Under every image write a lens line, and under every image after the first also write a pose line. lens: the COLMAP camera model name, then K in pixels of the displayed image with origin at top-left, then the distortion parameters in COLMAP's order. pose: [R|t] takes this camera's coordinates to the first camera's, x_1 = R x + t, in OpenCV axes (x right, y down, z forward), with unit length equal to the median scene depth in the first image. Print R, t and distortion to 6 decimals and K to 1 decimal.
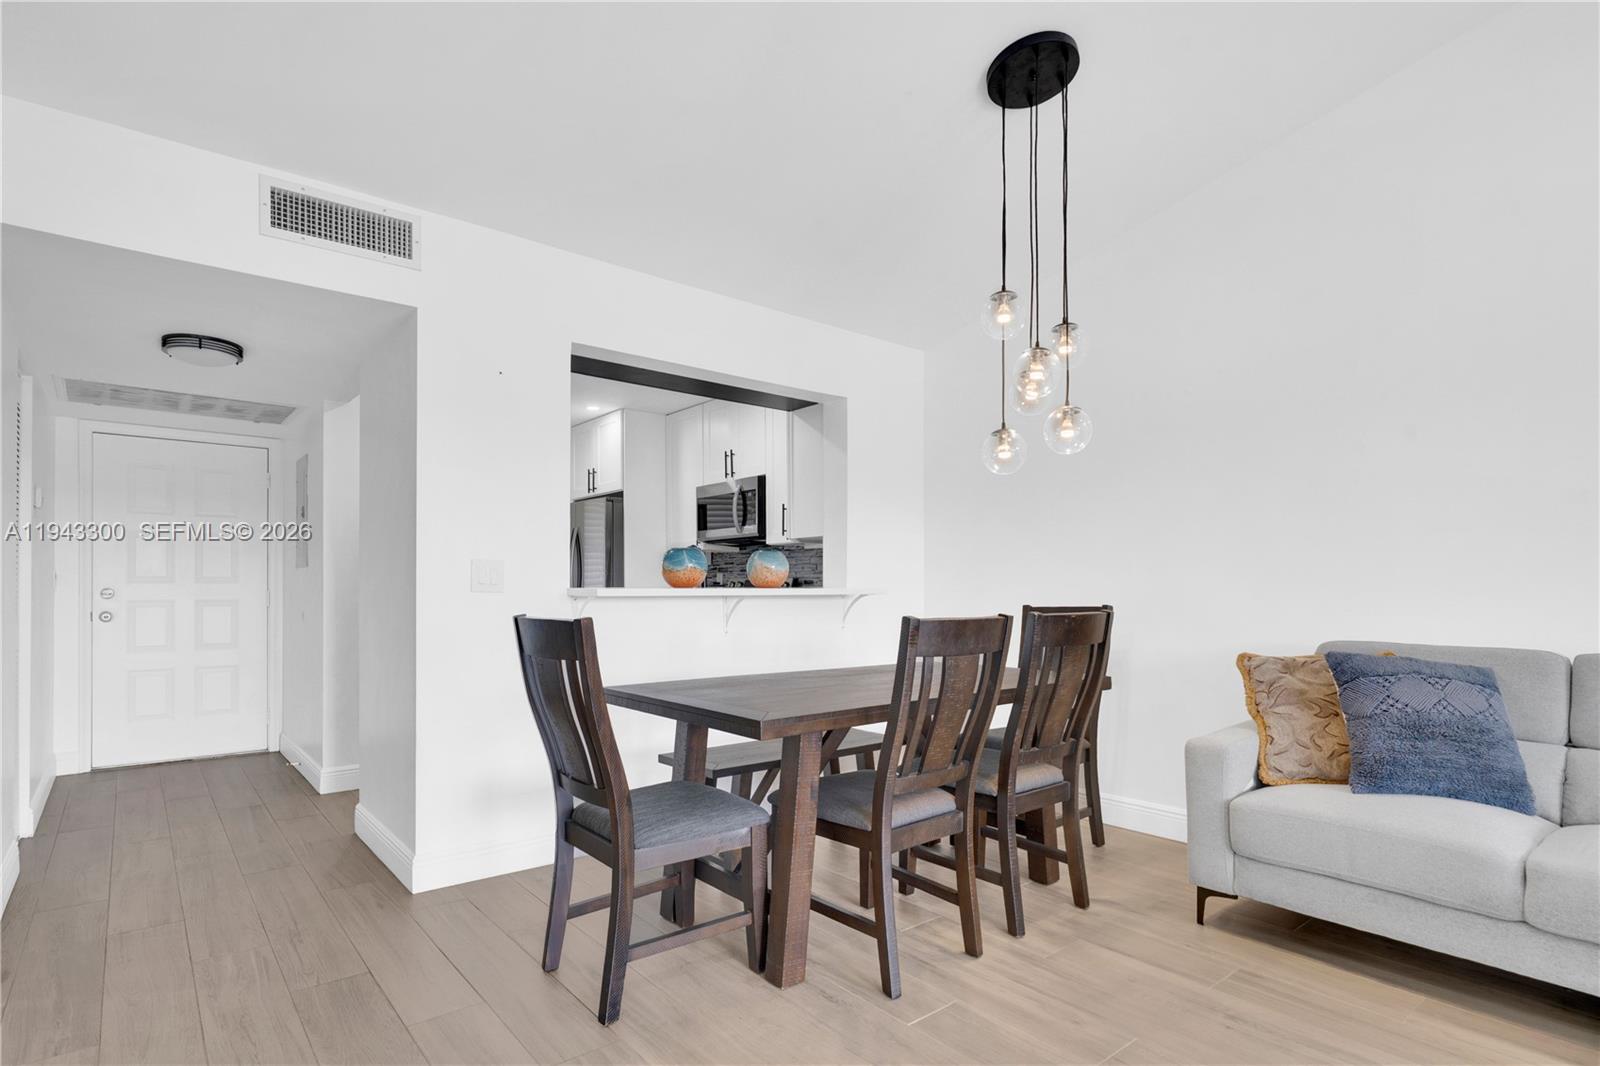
lens RADIAL K [[866.8, 0, 746.0], [0, 866.8, 583.7], [0, 0, 1]] dist [-0.001278, 0.000608]
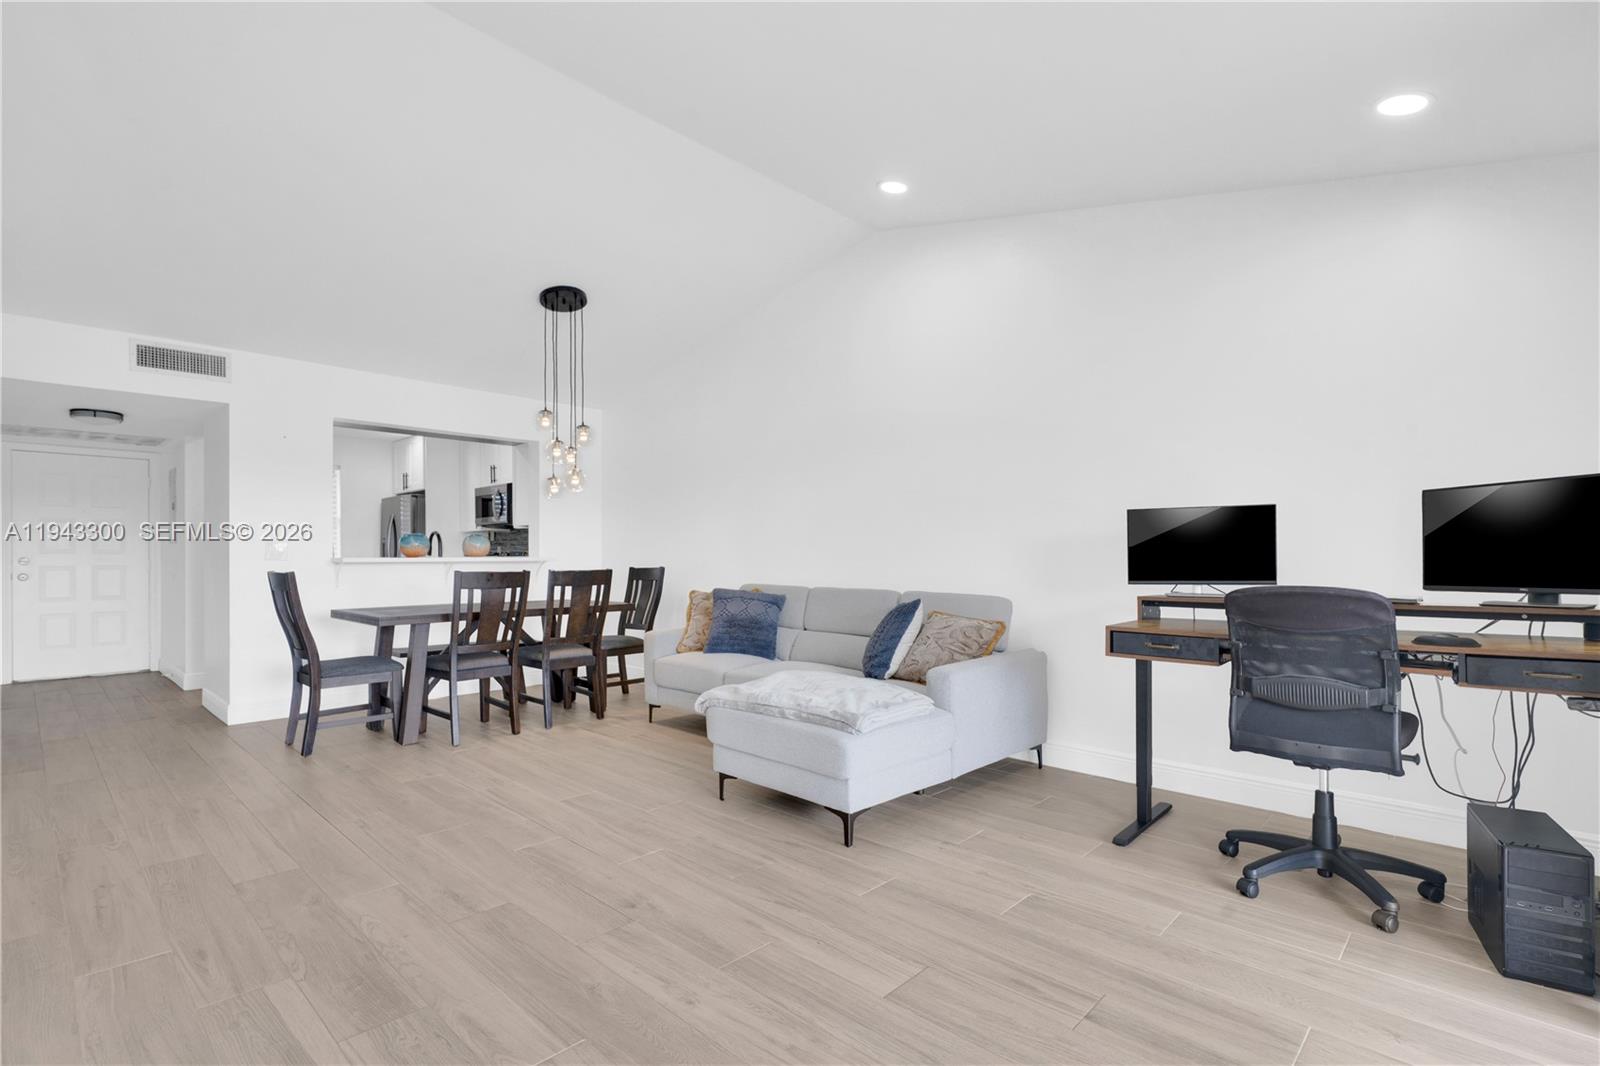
lens RADIAL K [[731.5, 0, 743.1], [0, 731.5, 556.6], [0, 0, 1]] dist [-0.002657, 0.000964]
pose [[0.986947, -0.000529, 0.161042, 0.402390], [-0.000414, 0.999983, 0.005827, -0.005987], [-0.161042, -0.005818, 0.986930, -0.633797]]
